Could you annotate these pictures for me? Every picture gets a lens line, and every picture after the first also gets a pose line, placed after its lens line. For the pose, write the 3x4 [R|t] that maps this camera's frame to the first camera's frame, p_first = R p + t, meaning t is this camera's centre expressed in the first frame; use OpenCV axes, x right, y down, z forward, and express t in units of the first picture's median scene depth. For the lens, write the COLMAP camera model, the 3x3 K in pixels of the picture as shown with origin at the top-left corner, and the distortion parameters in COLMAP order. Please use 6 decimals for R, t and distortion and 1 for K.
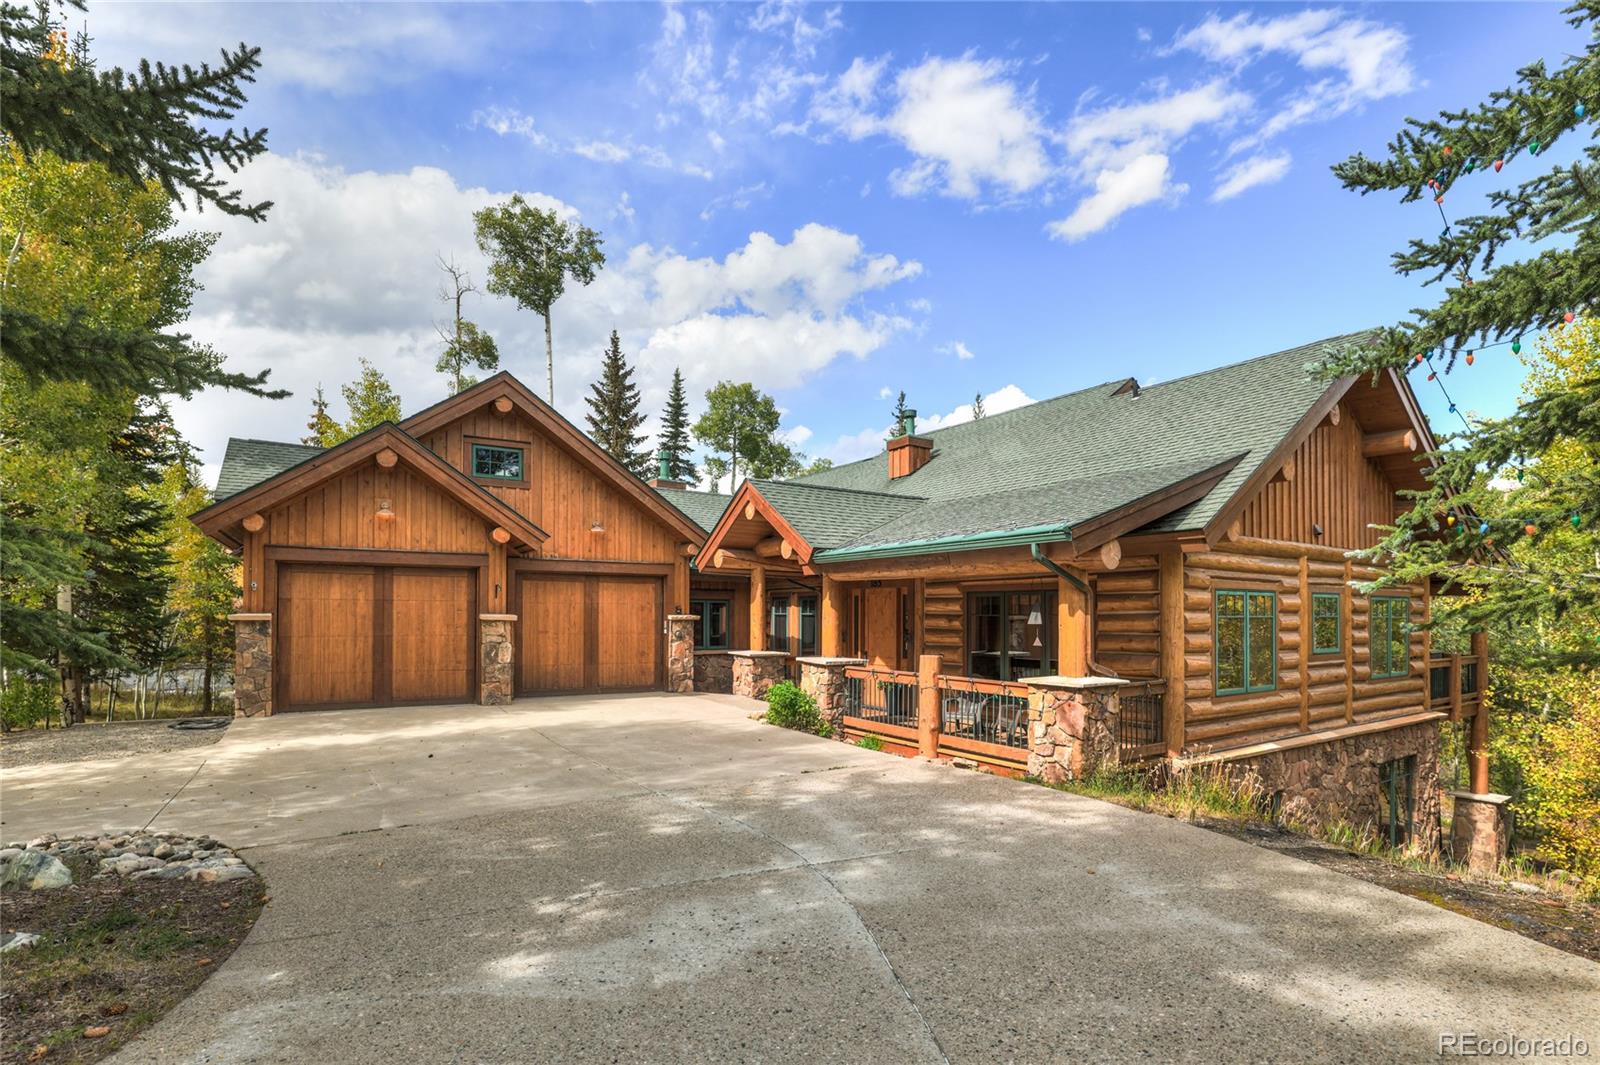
lens RADIAL K [[754.3, 0, 794.2], [0, 754.3, 610.5], [0, 0, 1]] dist [-0.042232, 0.000096]
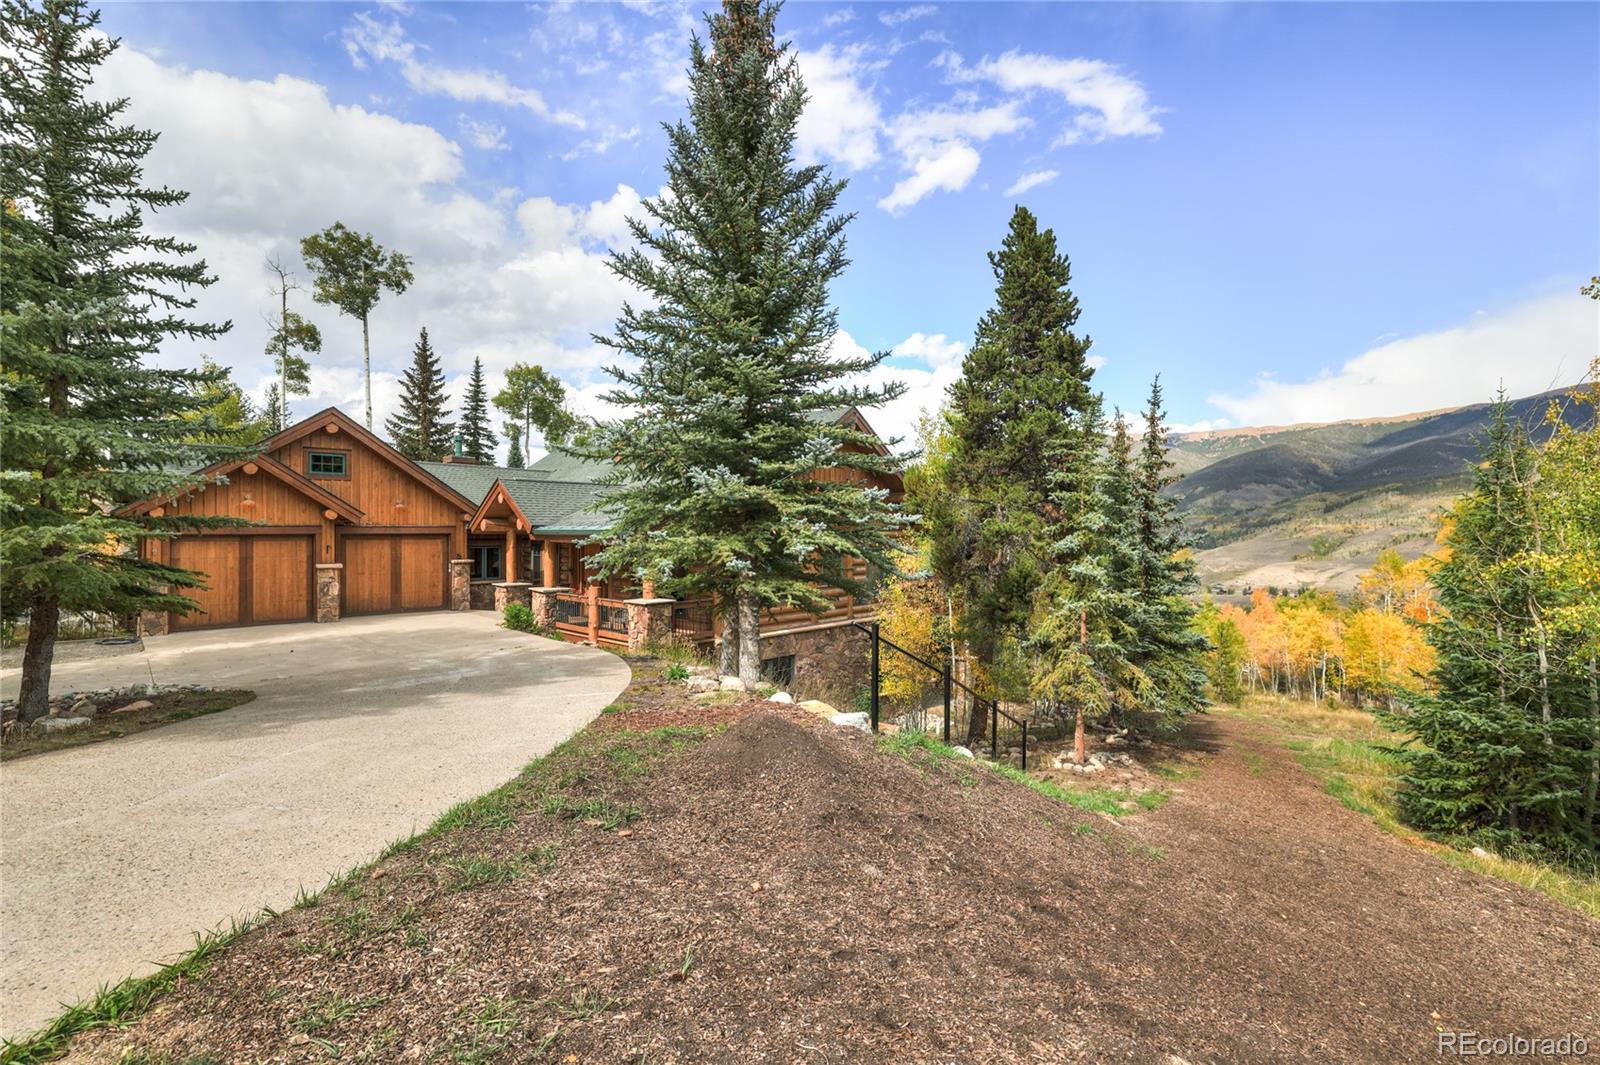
lens RADIAL K [[696.5, 0, 796.4], [0, 696.5, 522.7], [0, 0, 1]] dist [-0.041966, 0.016077]
pose [[0.971467, -0.001906, 0.237167, 0.191582], [0.002926, 0.999988, -0.003948, -0.065750], [-0.237156, 0.004529, 0.971461, -0.557225]]
